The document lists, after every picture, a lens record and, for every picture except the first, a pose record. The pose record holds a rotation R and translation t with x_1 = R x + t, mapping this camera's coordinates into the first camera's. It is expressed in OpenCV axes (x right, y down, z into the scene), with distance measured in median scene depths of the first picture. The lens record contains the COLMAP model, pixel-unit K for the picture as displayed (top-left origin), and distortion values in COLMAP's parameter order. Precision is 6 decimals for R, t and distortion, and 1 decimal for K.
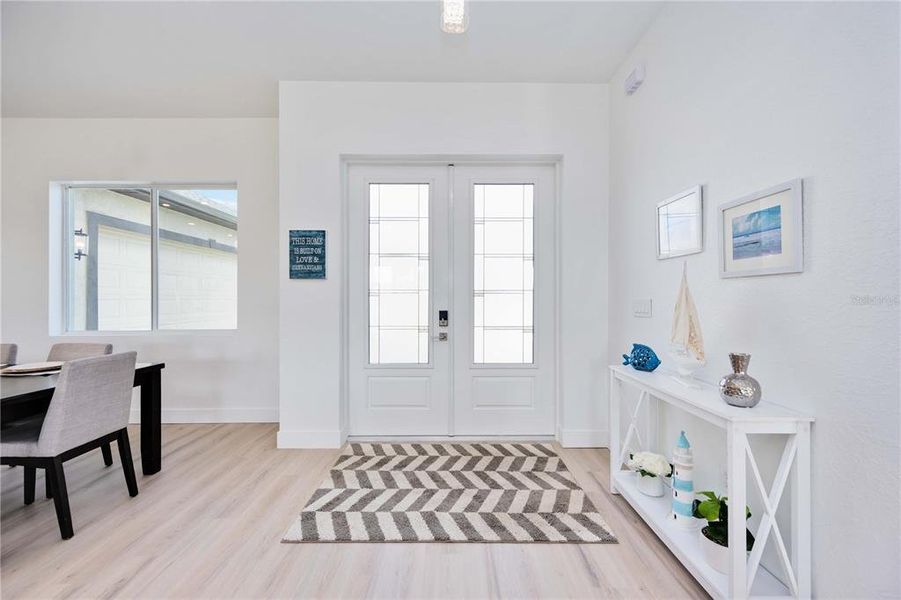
lens RADIAL K [[360.3, 0, 452.0], [0, 360.3, 296.6], [0, 0, 1]] dist [0.005099, -0.000041]
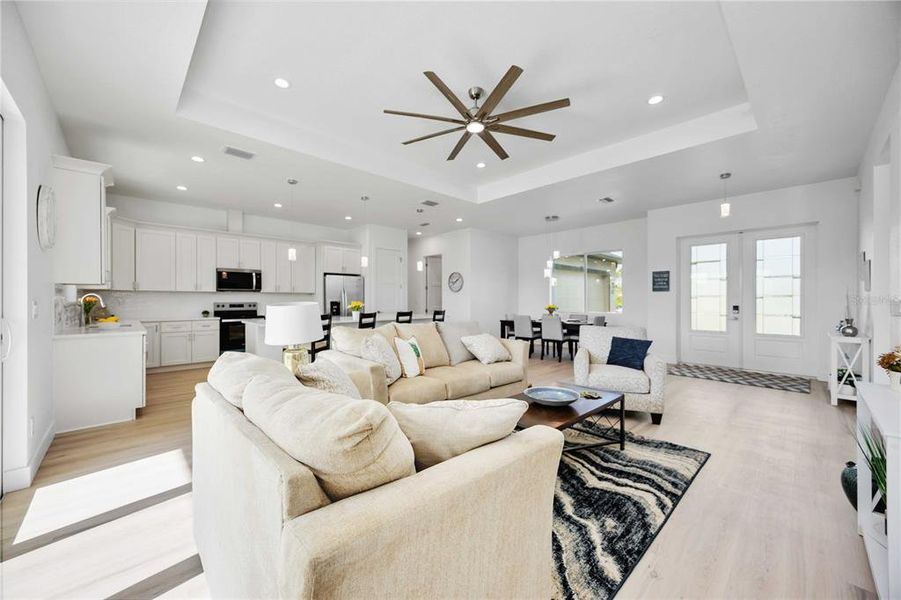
lens RADIAL K [[344.1, 0, 449.4], [0, 344.1, 299.8], [0, 0, 1]] dist [0.001050, -0.000112]
pose [[0.683332, 0.000553, -0.730107, 0.309612], [0.001652, 0.999996, 0.002303, -0.001097], [0.730106, -0.002780, 0.683329, -1.592276]]
